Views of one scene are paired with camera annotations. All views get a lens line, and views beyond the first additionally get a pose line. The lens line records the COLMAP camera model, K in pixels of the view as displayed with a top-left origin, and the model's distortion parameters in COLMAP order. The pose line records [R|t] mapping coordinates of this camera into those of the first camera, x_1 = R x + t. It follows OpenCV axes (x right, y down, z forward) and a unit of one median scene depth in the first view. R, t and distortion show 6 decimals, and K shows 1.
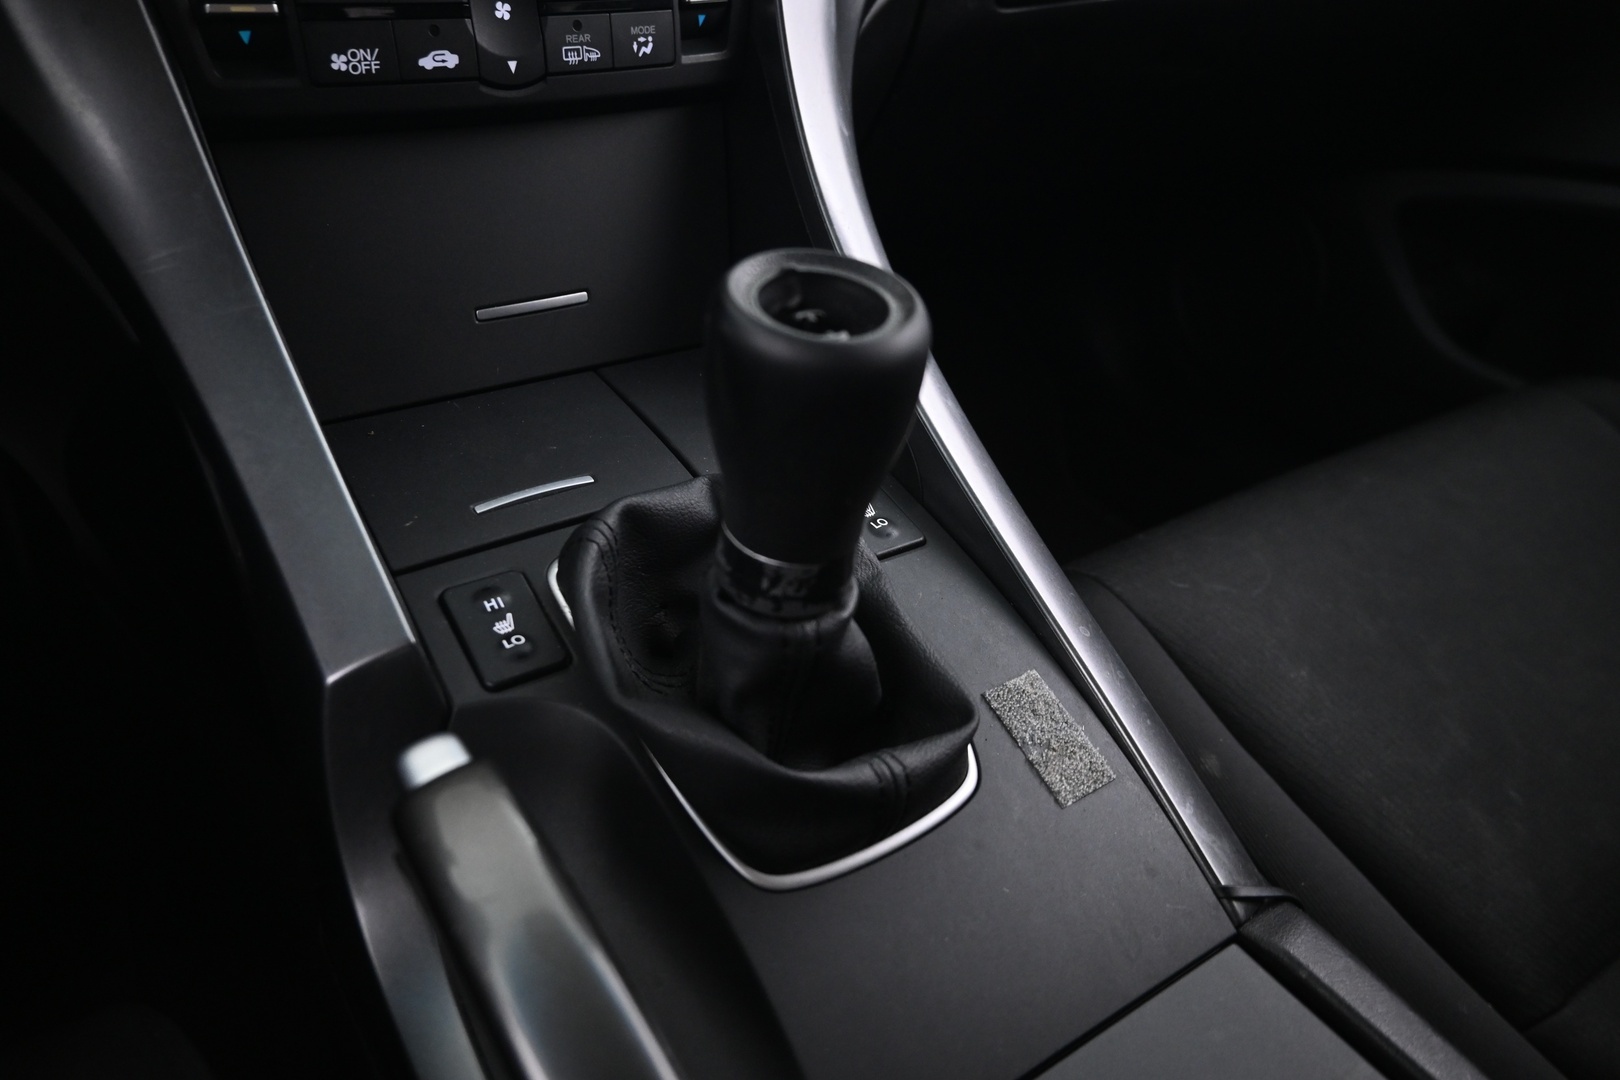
lens RADIAL K [[1112.3, 0, 810.0], [0, 1112.3, 540.0], [0, 0, 1]] dist [-0.002735, 0.002355]
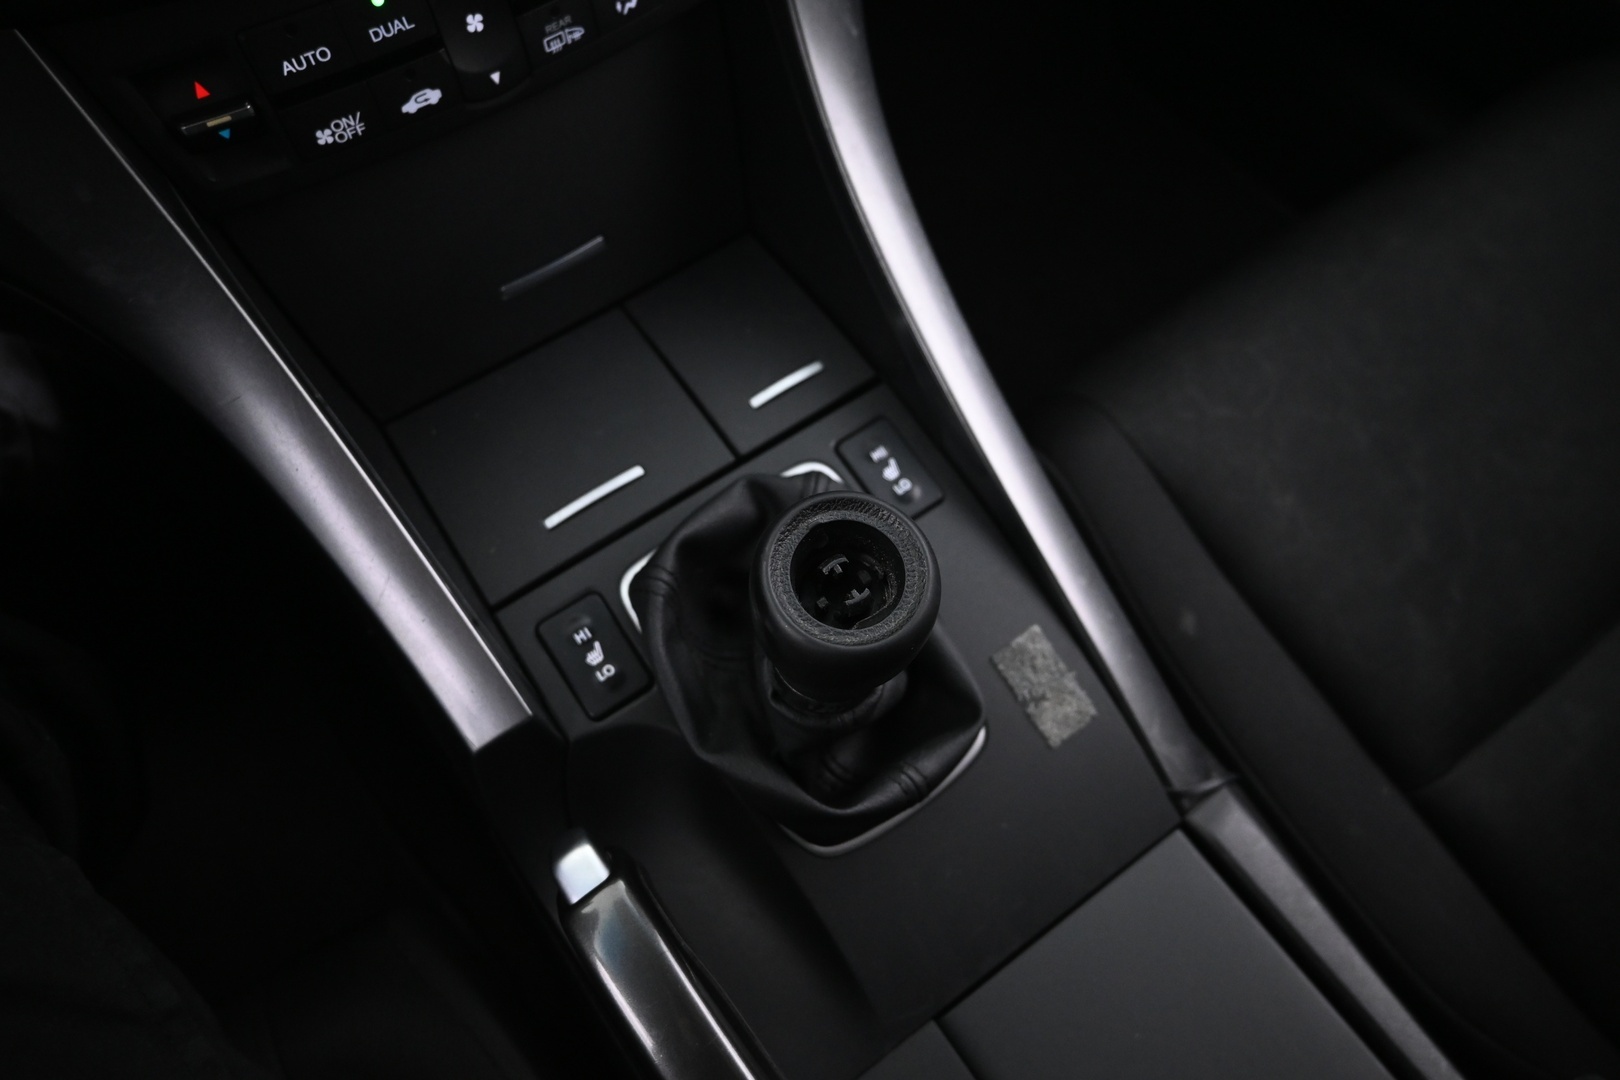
lens RADIAL K [[1116.7, 0, 810.0], [0, 1116.7, 540.0], [0, 0, 1]] dist [-0.000830, 0.000281]
pose [[0.997795, -0.050816, -0.042697, 0.016715], [0.065093, 0.874905, 0.479900, -0.556028], [0.012969, -0.481621, 0.876284, -0.004309]]
